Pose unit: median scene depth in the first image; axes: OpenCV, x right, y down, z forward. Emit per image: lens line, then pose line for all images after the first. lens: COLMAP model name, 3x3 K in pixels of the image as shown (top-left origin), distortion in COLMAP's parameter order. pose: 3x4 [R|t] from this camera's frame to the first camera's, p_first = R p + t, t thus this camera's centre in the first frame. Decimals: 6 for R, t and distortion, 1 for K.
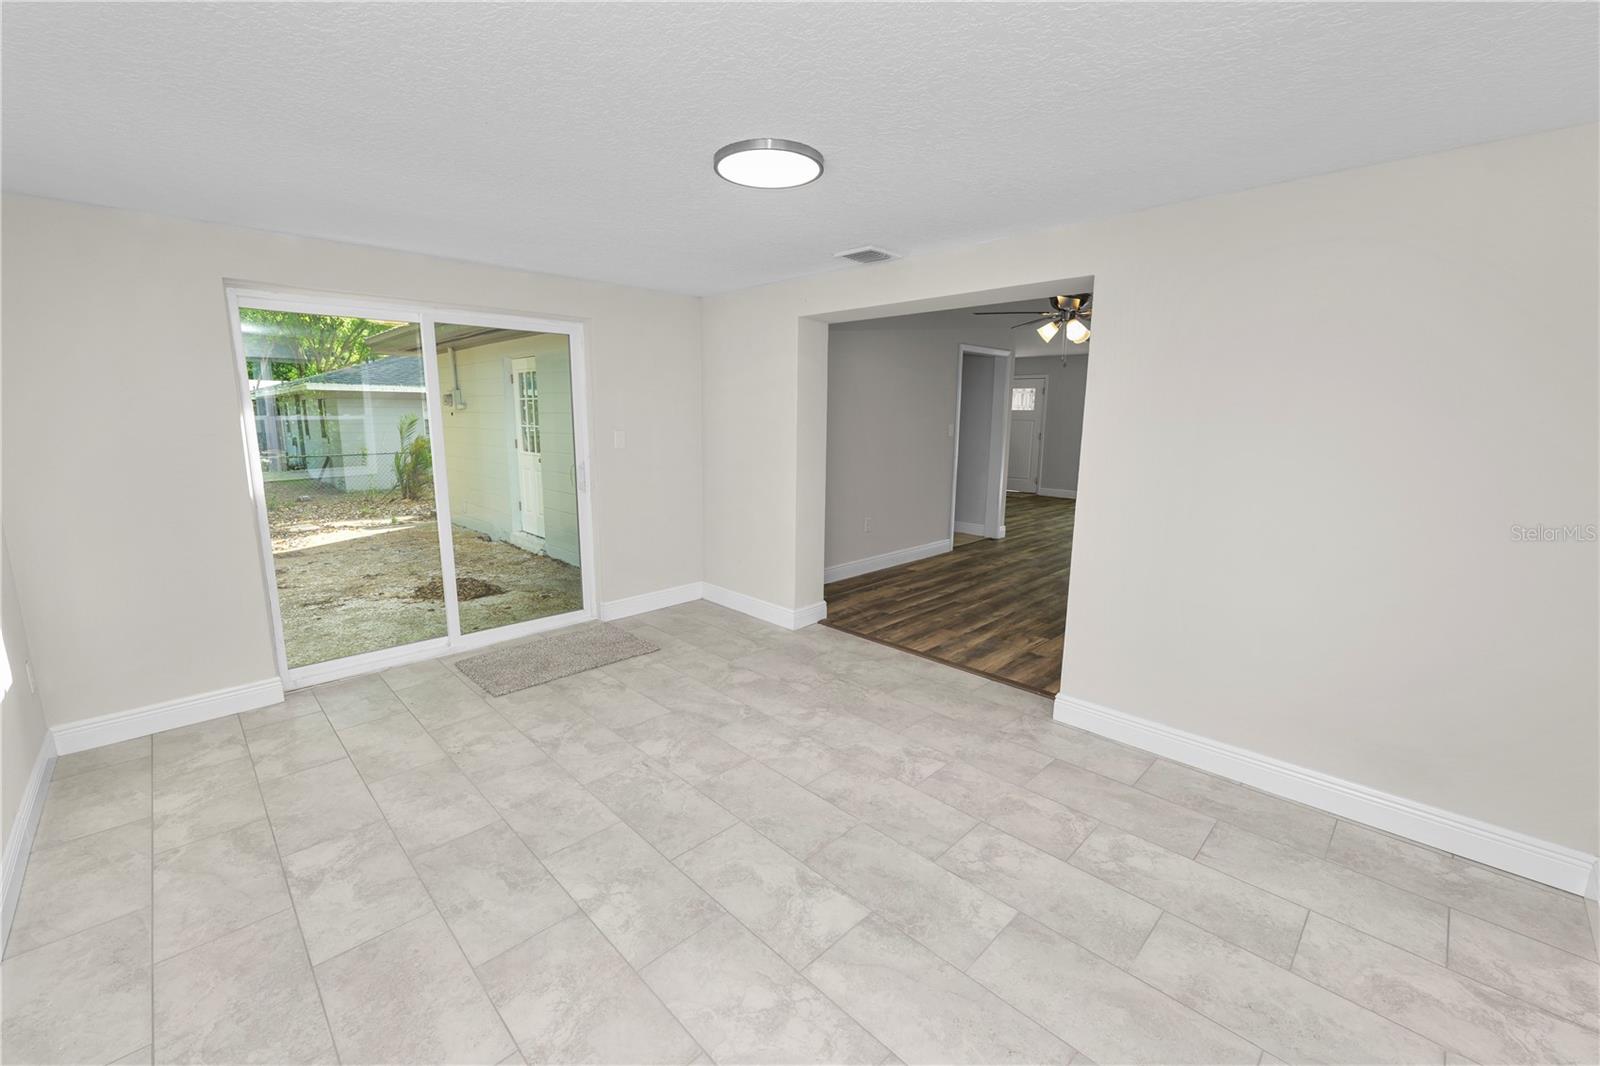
lens RADIAL K [[651.5, 0, 796.3], [0, 651.5, 531.5], [0, 0, 1]] dist [-0.013198, 0.000415]
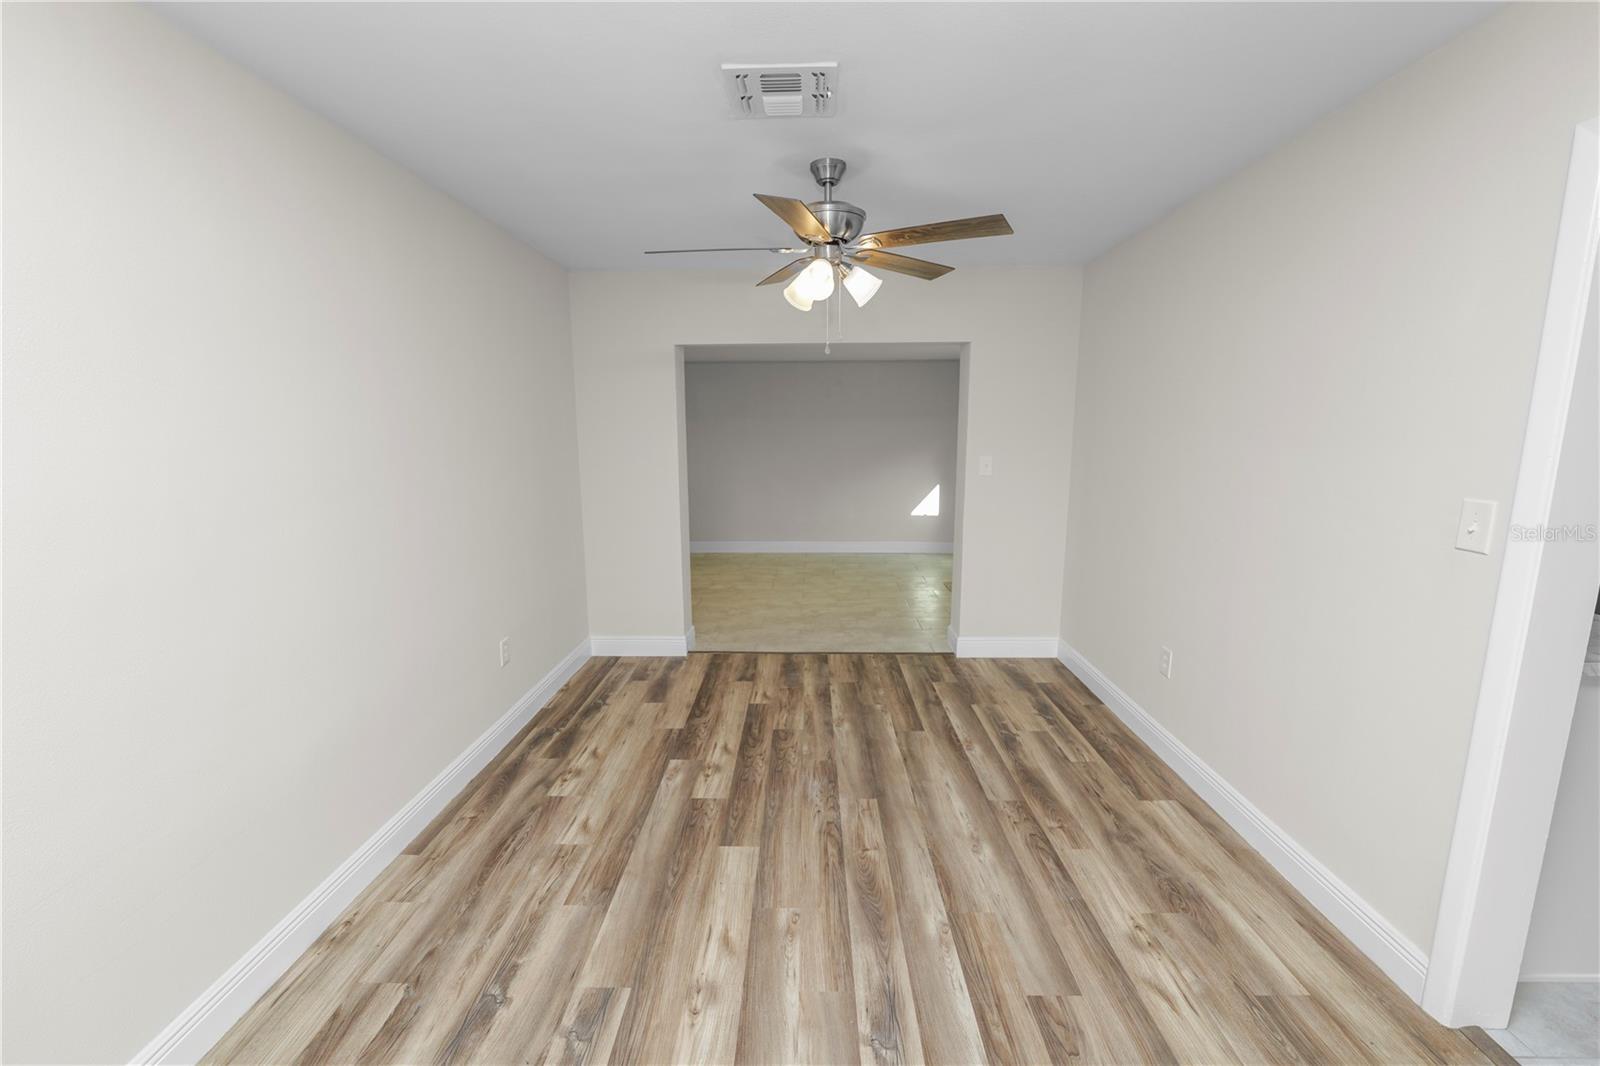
lens RADIAL K [[651.5, 0, 796.3], [0, 651.5, 531.5], [0, 0, 1]] dist [-0.013198, 0.000415]
pose [[-0.719605, 0.108029, -0.685929, 1.167405], [-0.125129, 0.951479, 0.281123, -0.380196], [0.683017, 0.288127, -0.671171, 1.993021]]
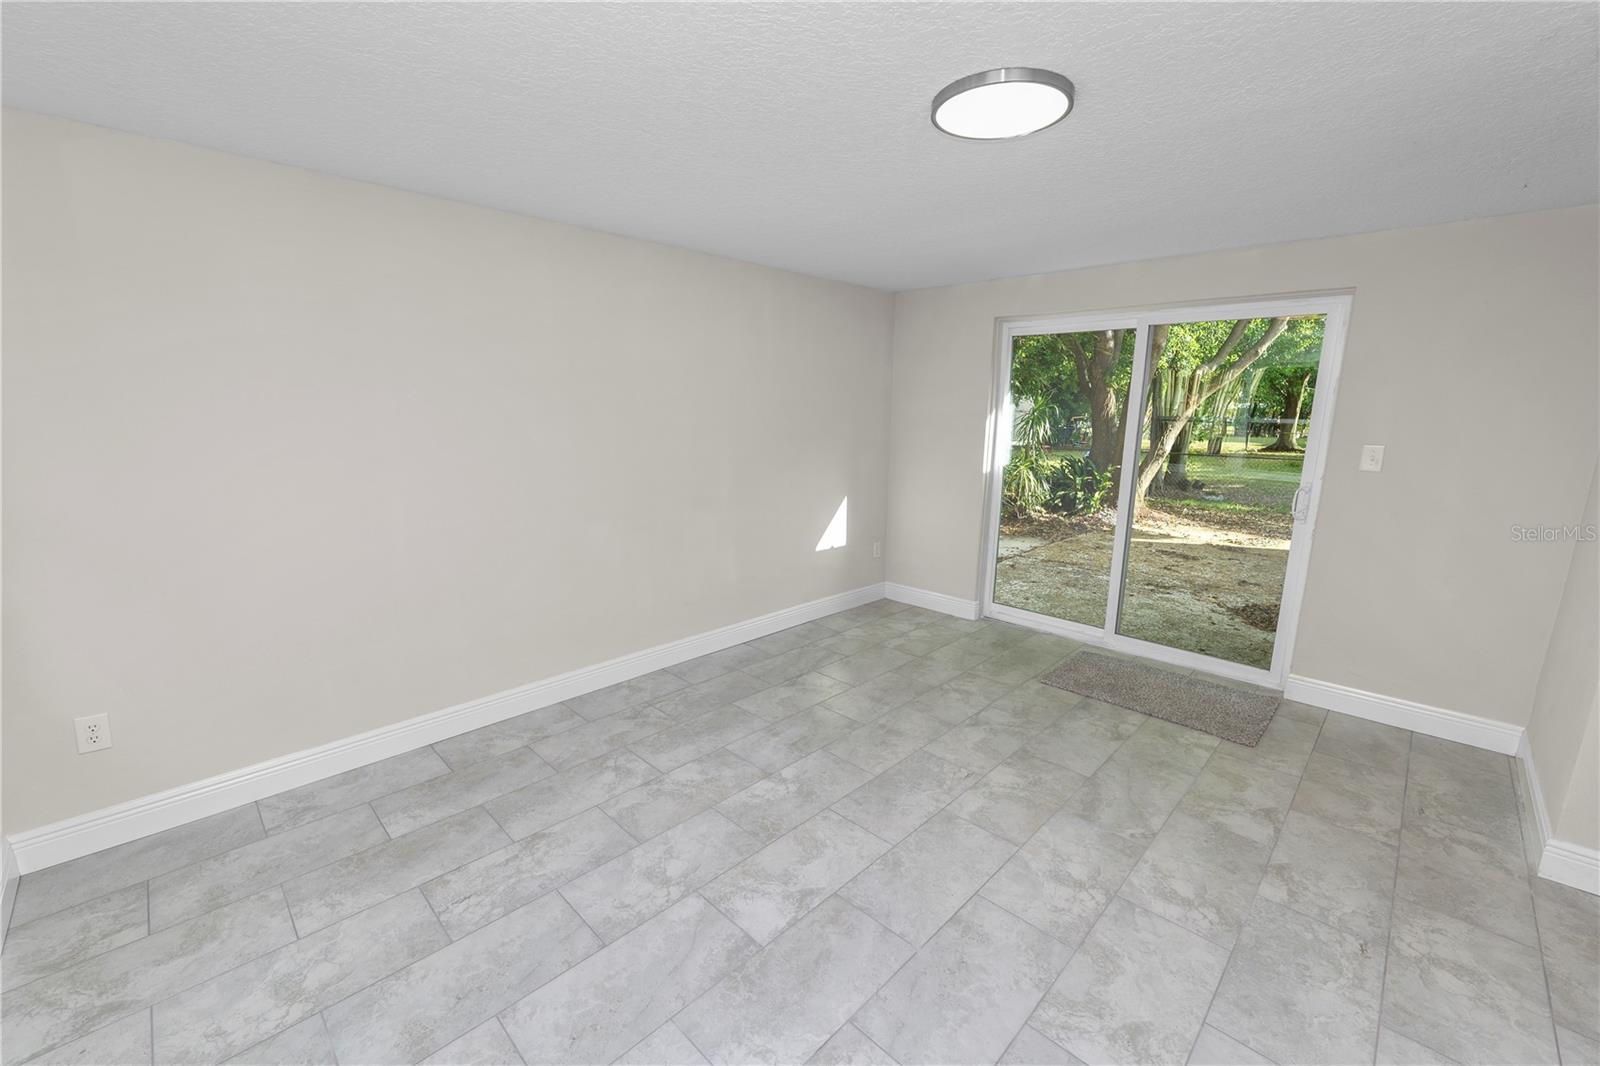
lens RADIAL K [[651.5, 0, 796.3], [0, 651.5, 531.5], [0, 0, 1]] dist [-0.013198, 0.000415]
pose [[0.012981, 0.183672, -0.982902, 0.546627], [-0.190411, 0.965451, 0.177897, -0.098784], [0.981619, 0.184846, 0.047506, 0.527257]]
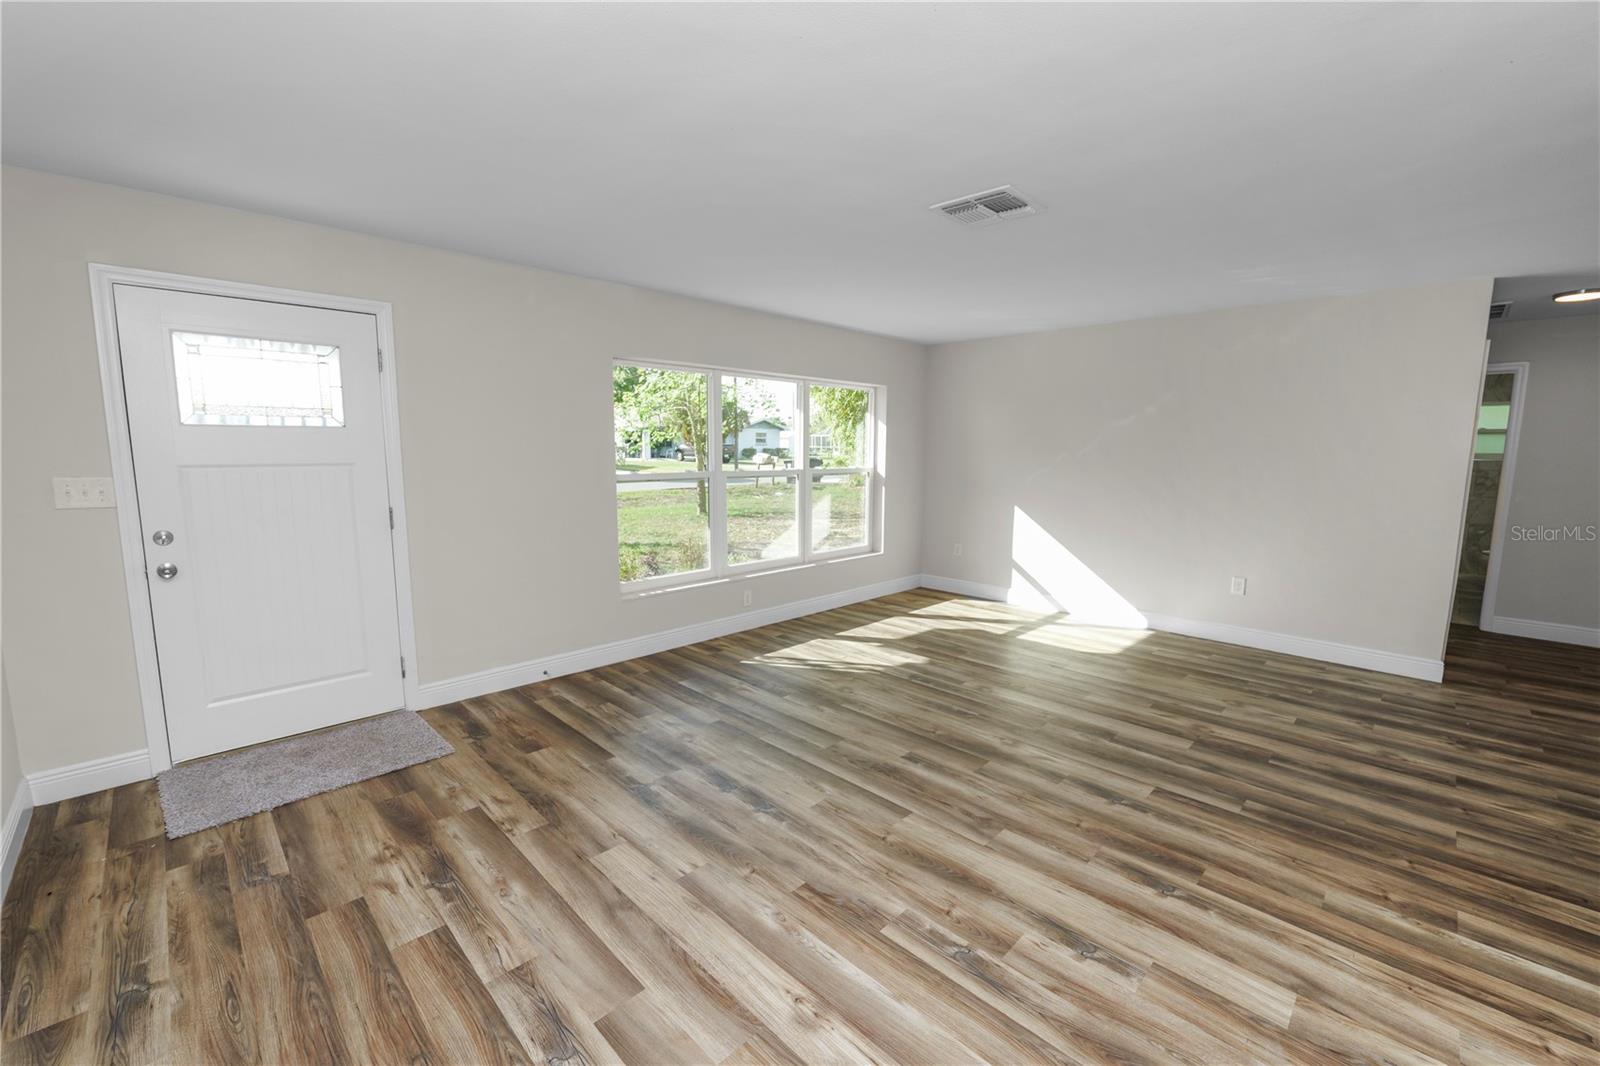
lens RADIAL K [[651.5, 0, 796.3], [0, 651.5, 531.5], [0, 0, 1]] dist [-0.013198, 0.000415]
pose [[-0.001277, -0.137577, 0.990490, 0.314804], [0.172710, 0.975576, 0.135728, -0.535306], [-0.984972, 0.171241, 0.022515, 2.921852]]
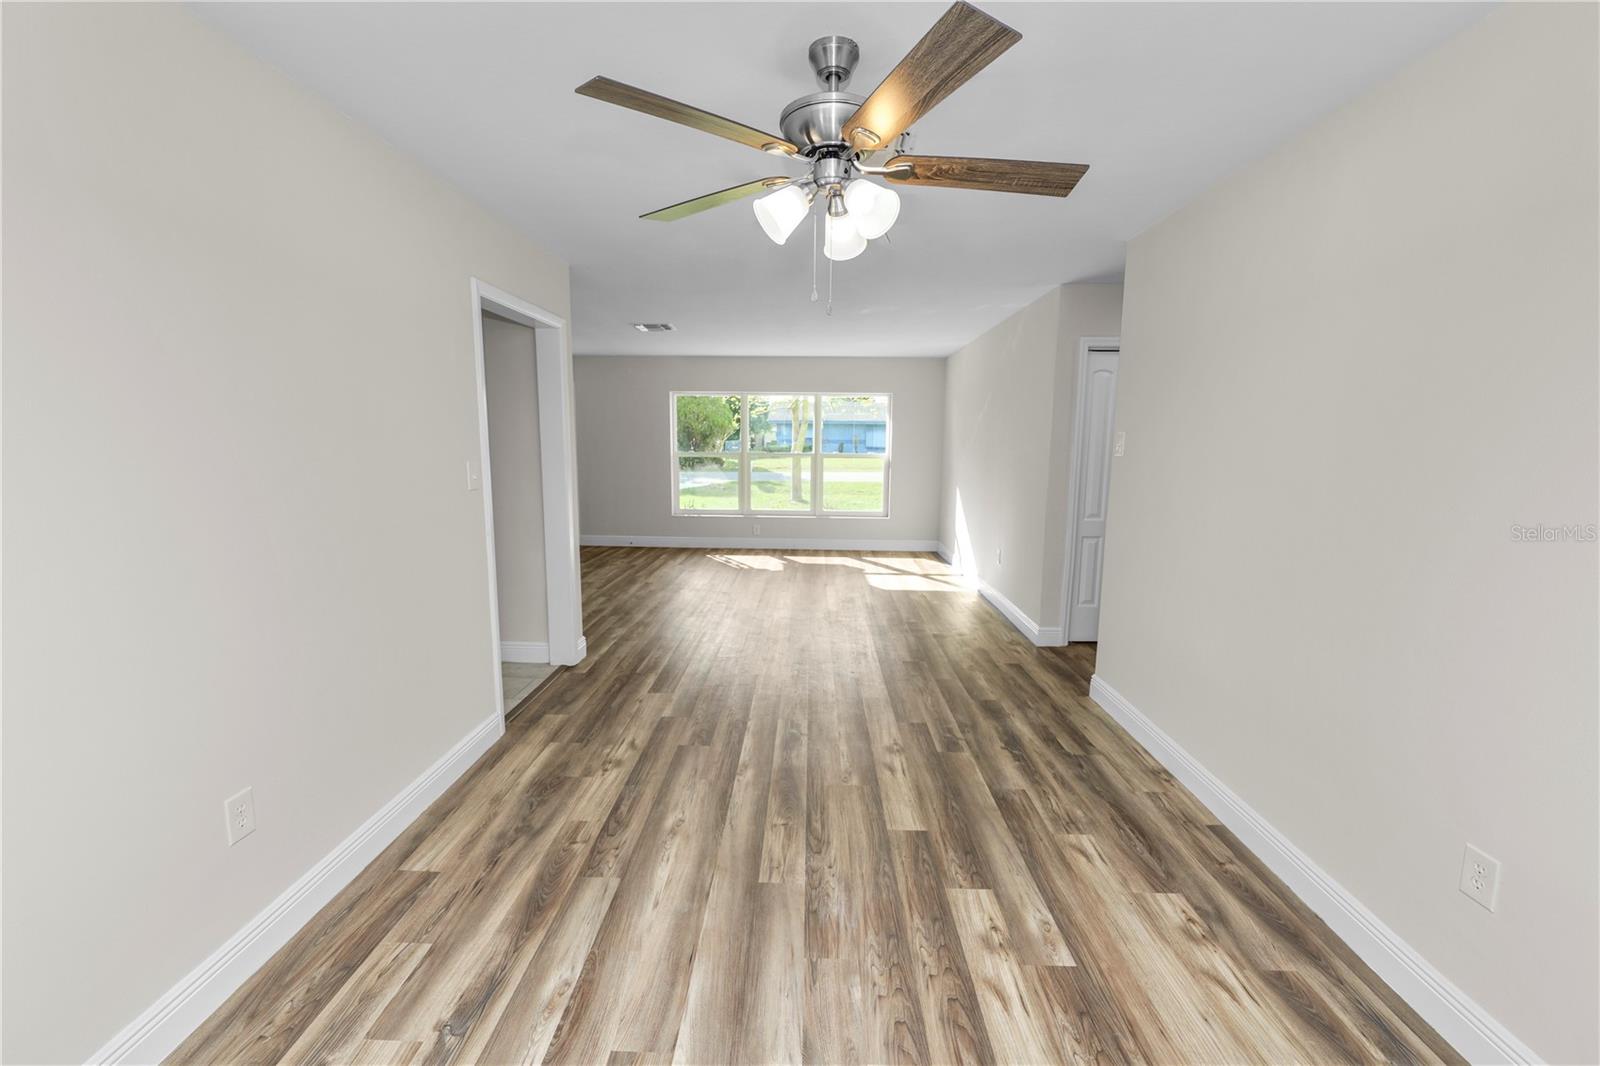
lens RADIAL K [[651.5, 0, 796.3], [0, 651.5, 531.5], [0, 0, 1]] dist [-0.013198, 0.000415]
pose [[0.723412, -0.100765, 0.683023, 0.191792], [0.120624, 0.992523, 0.018668, -0.202708], [-0.679797, 0.068884, 0.730158, 1.086983]]
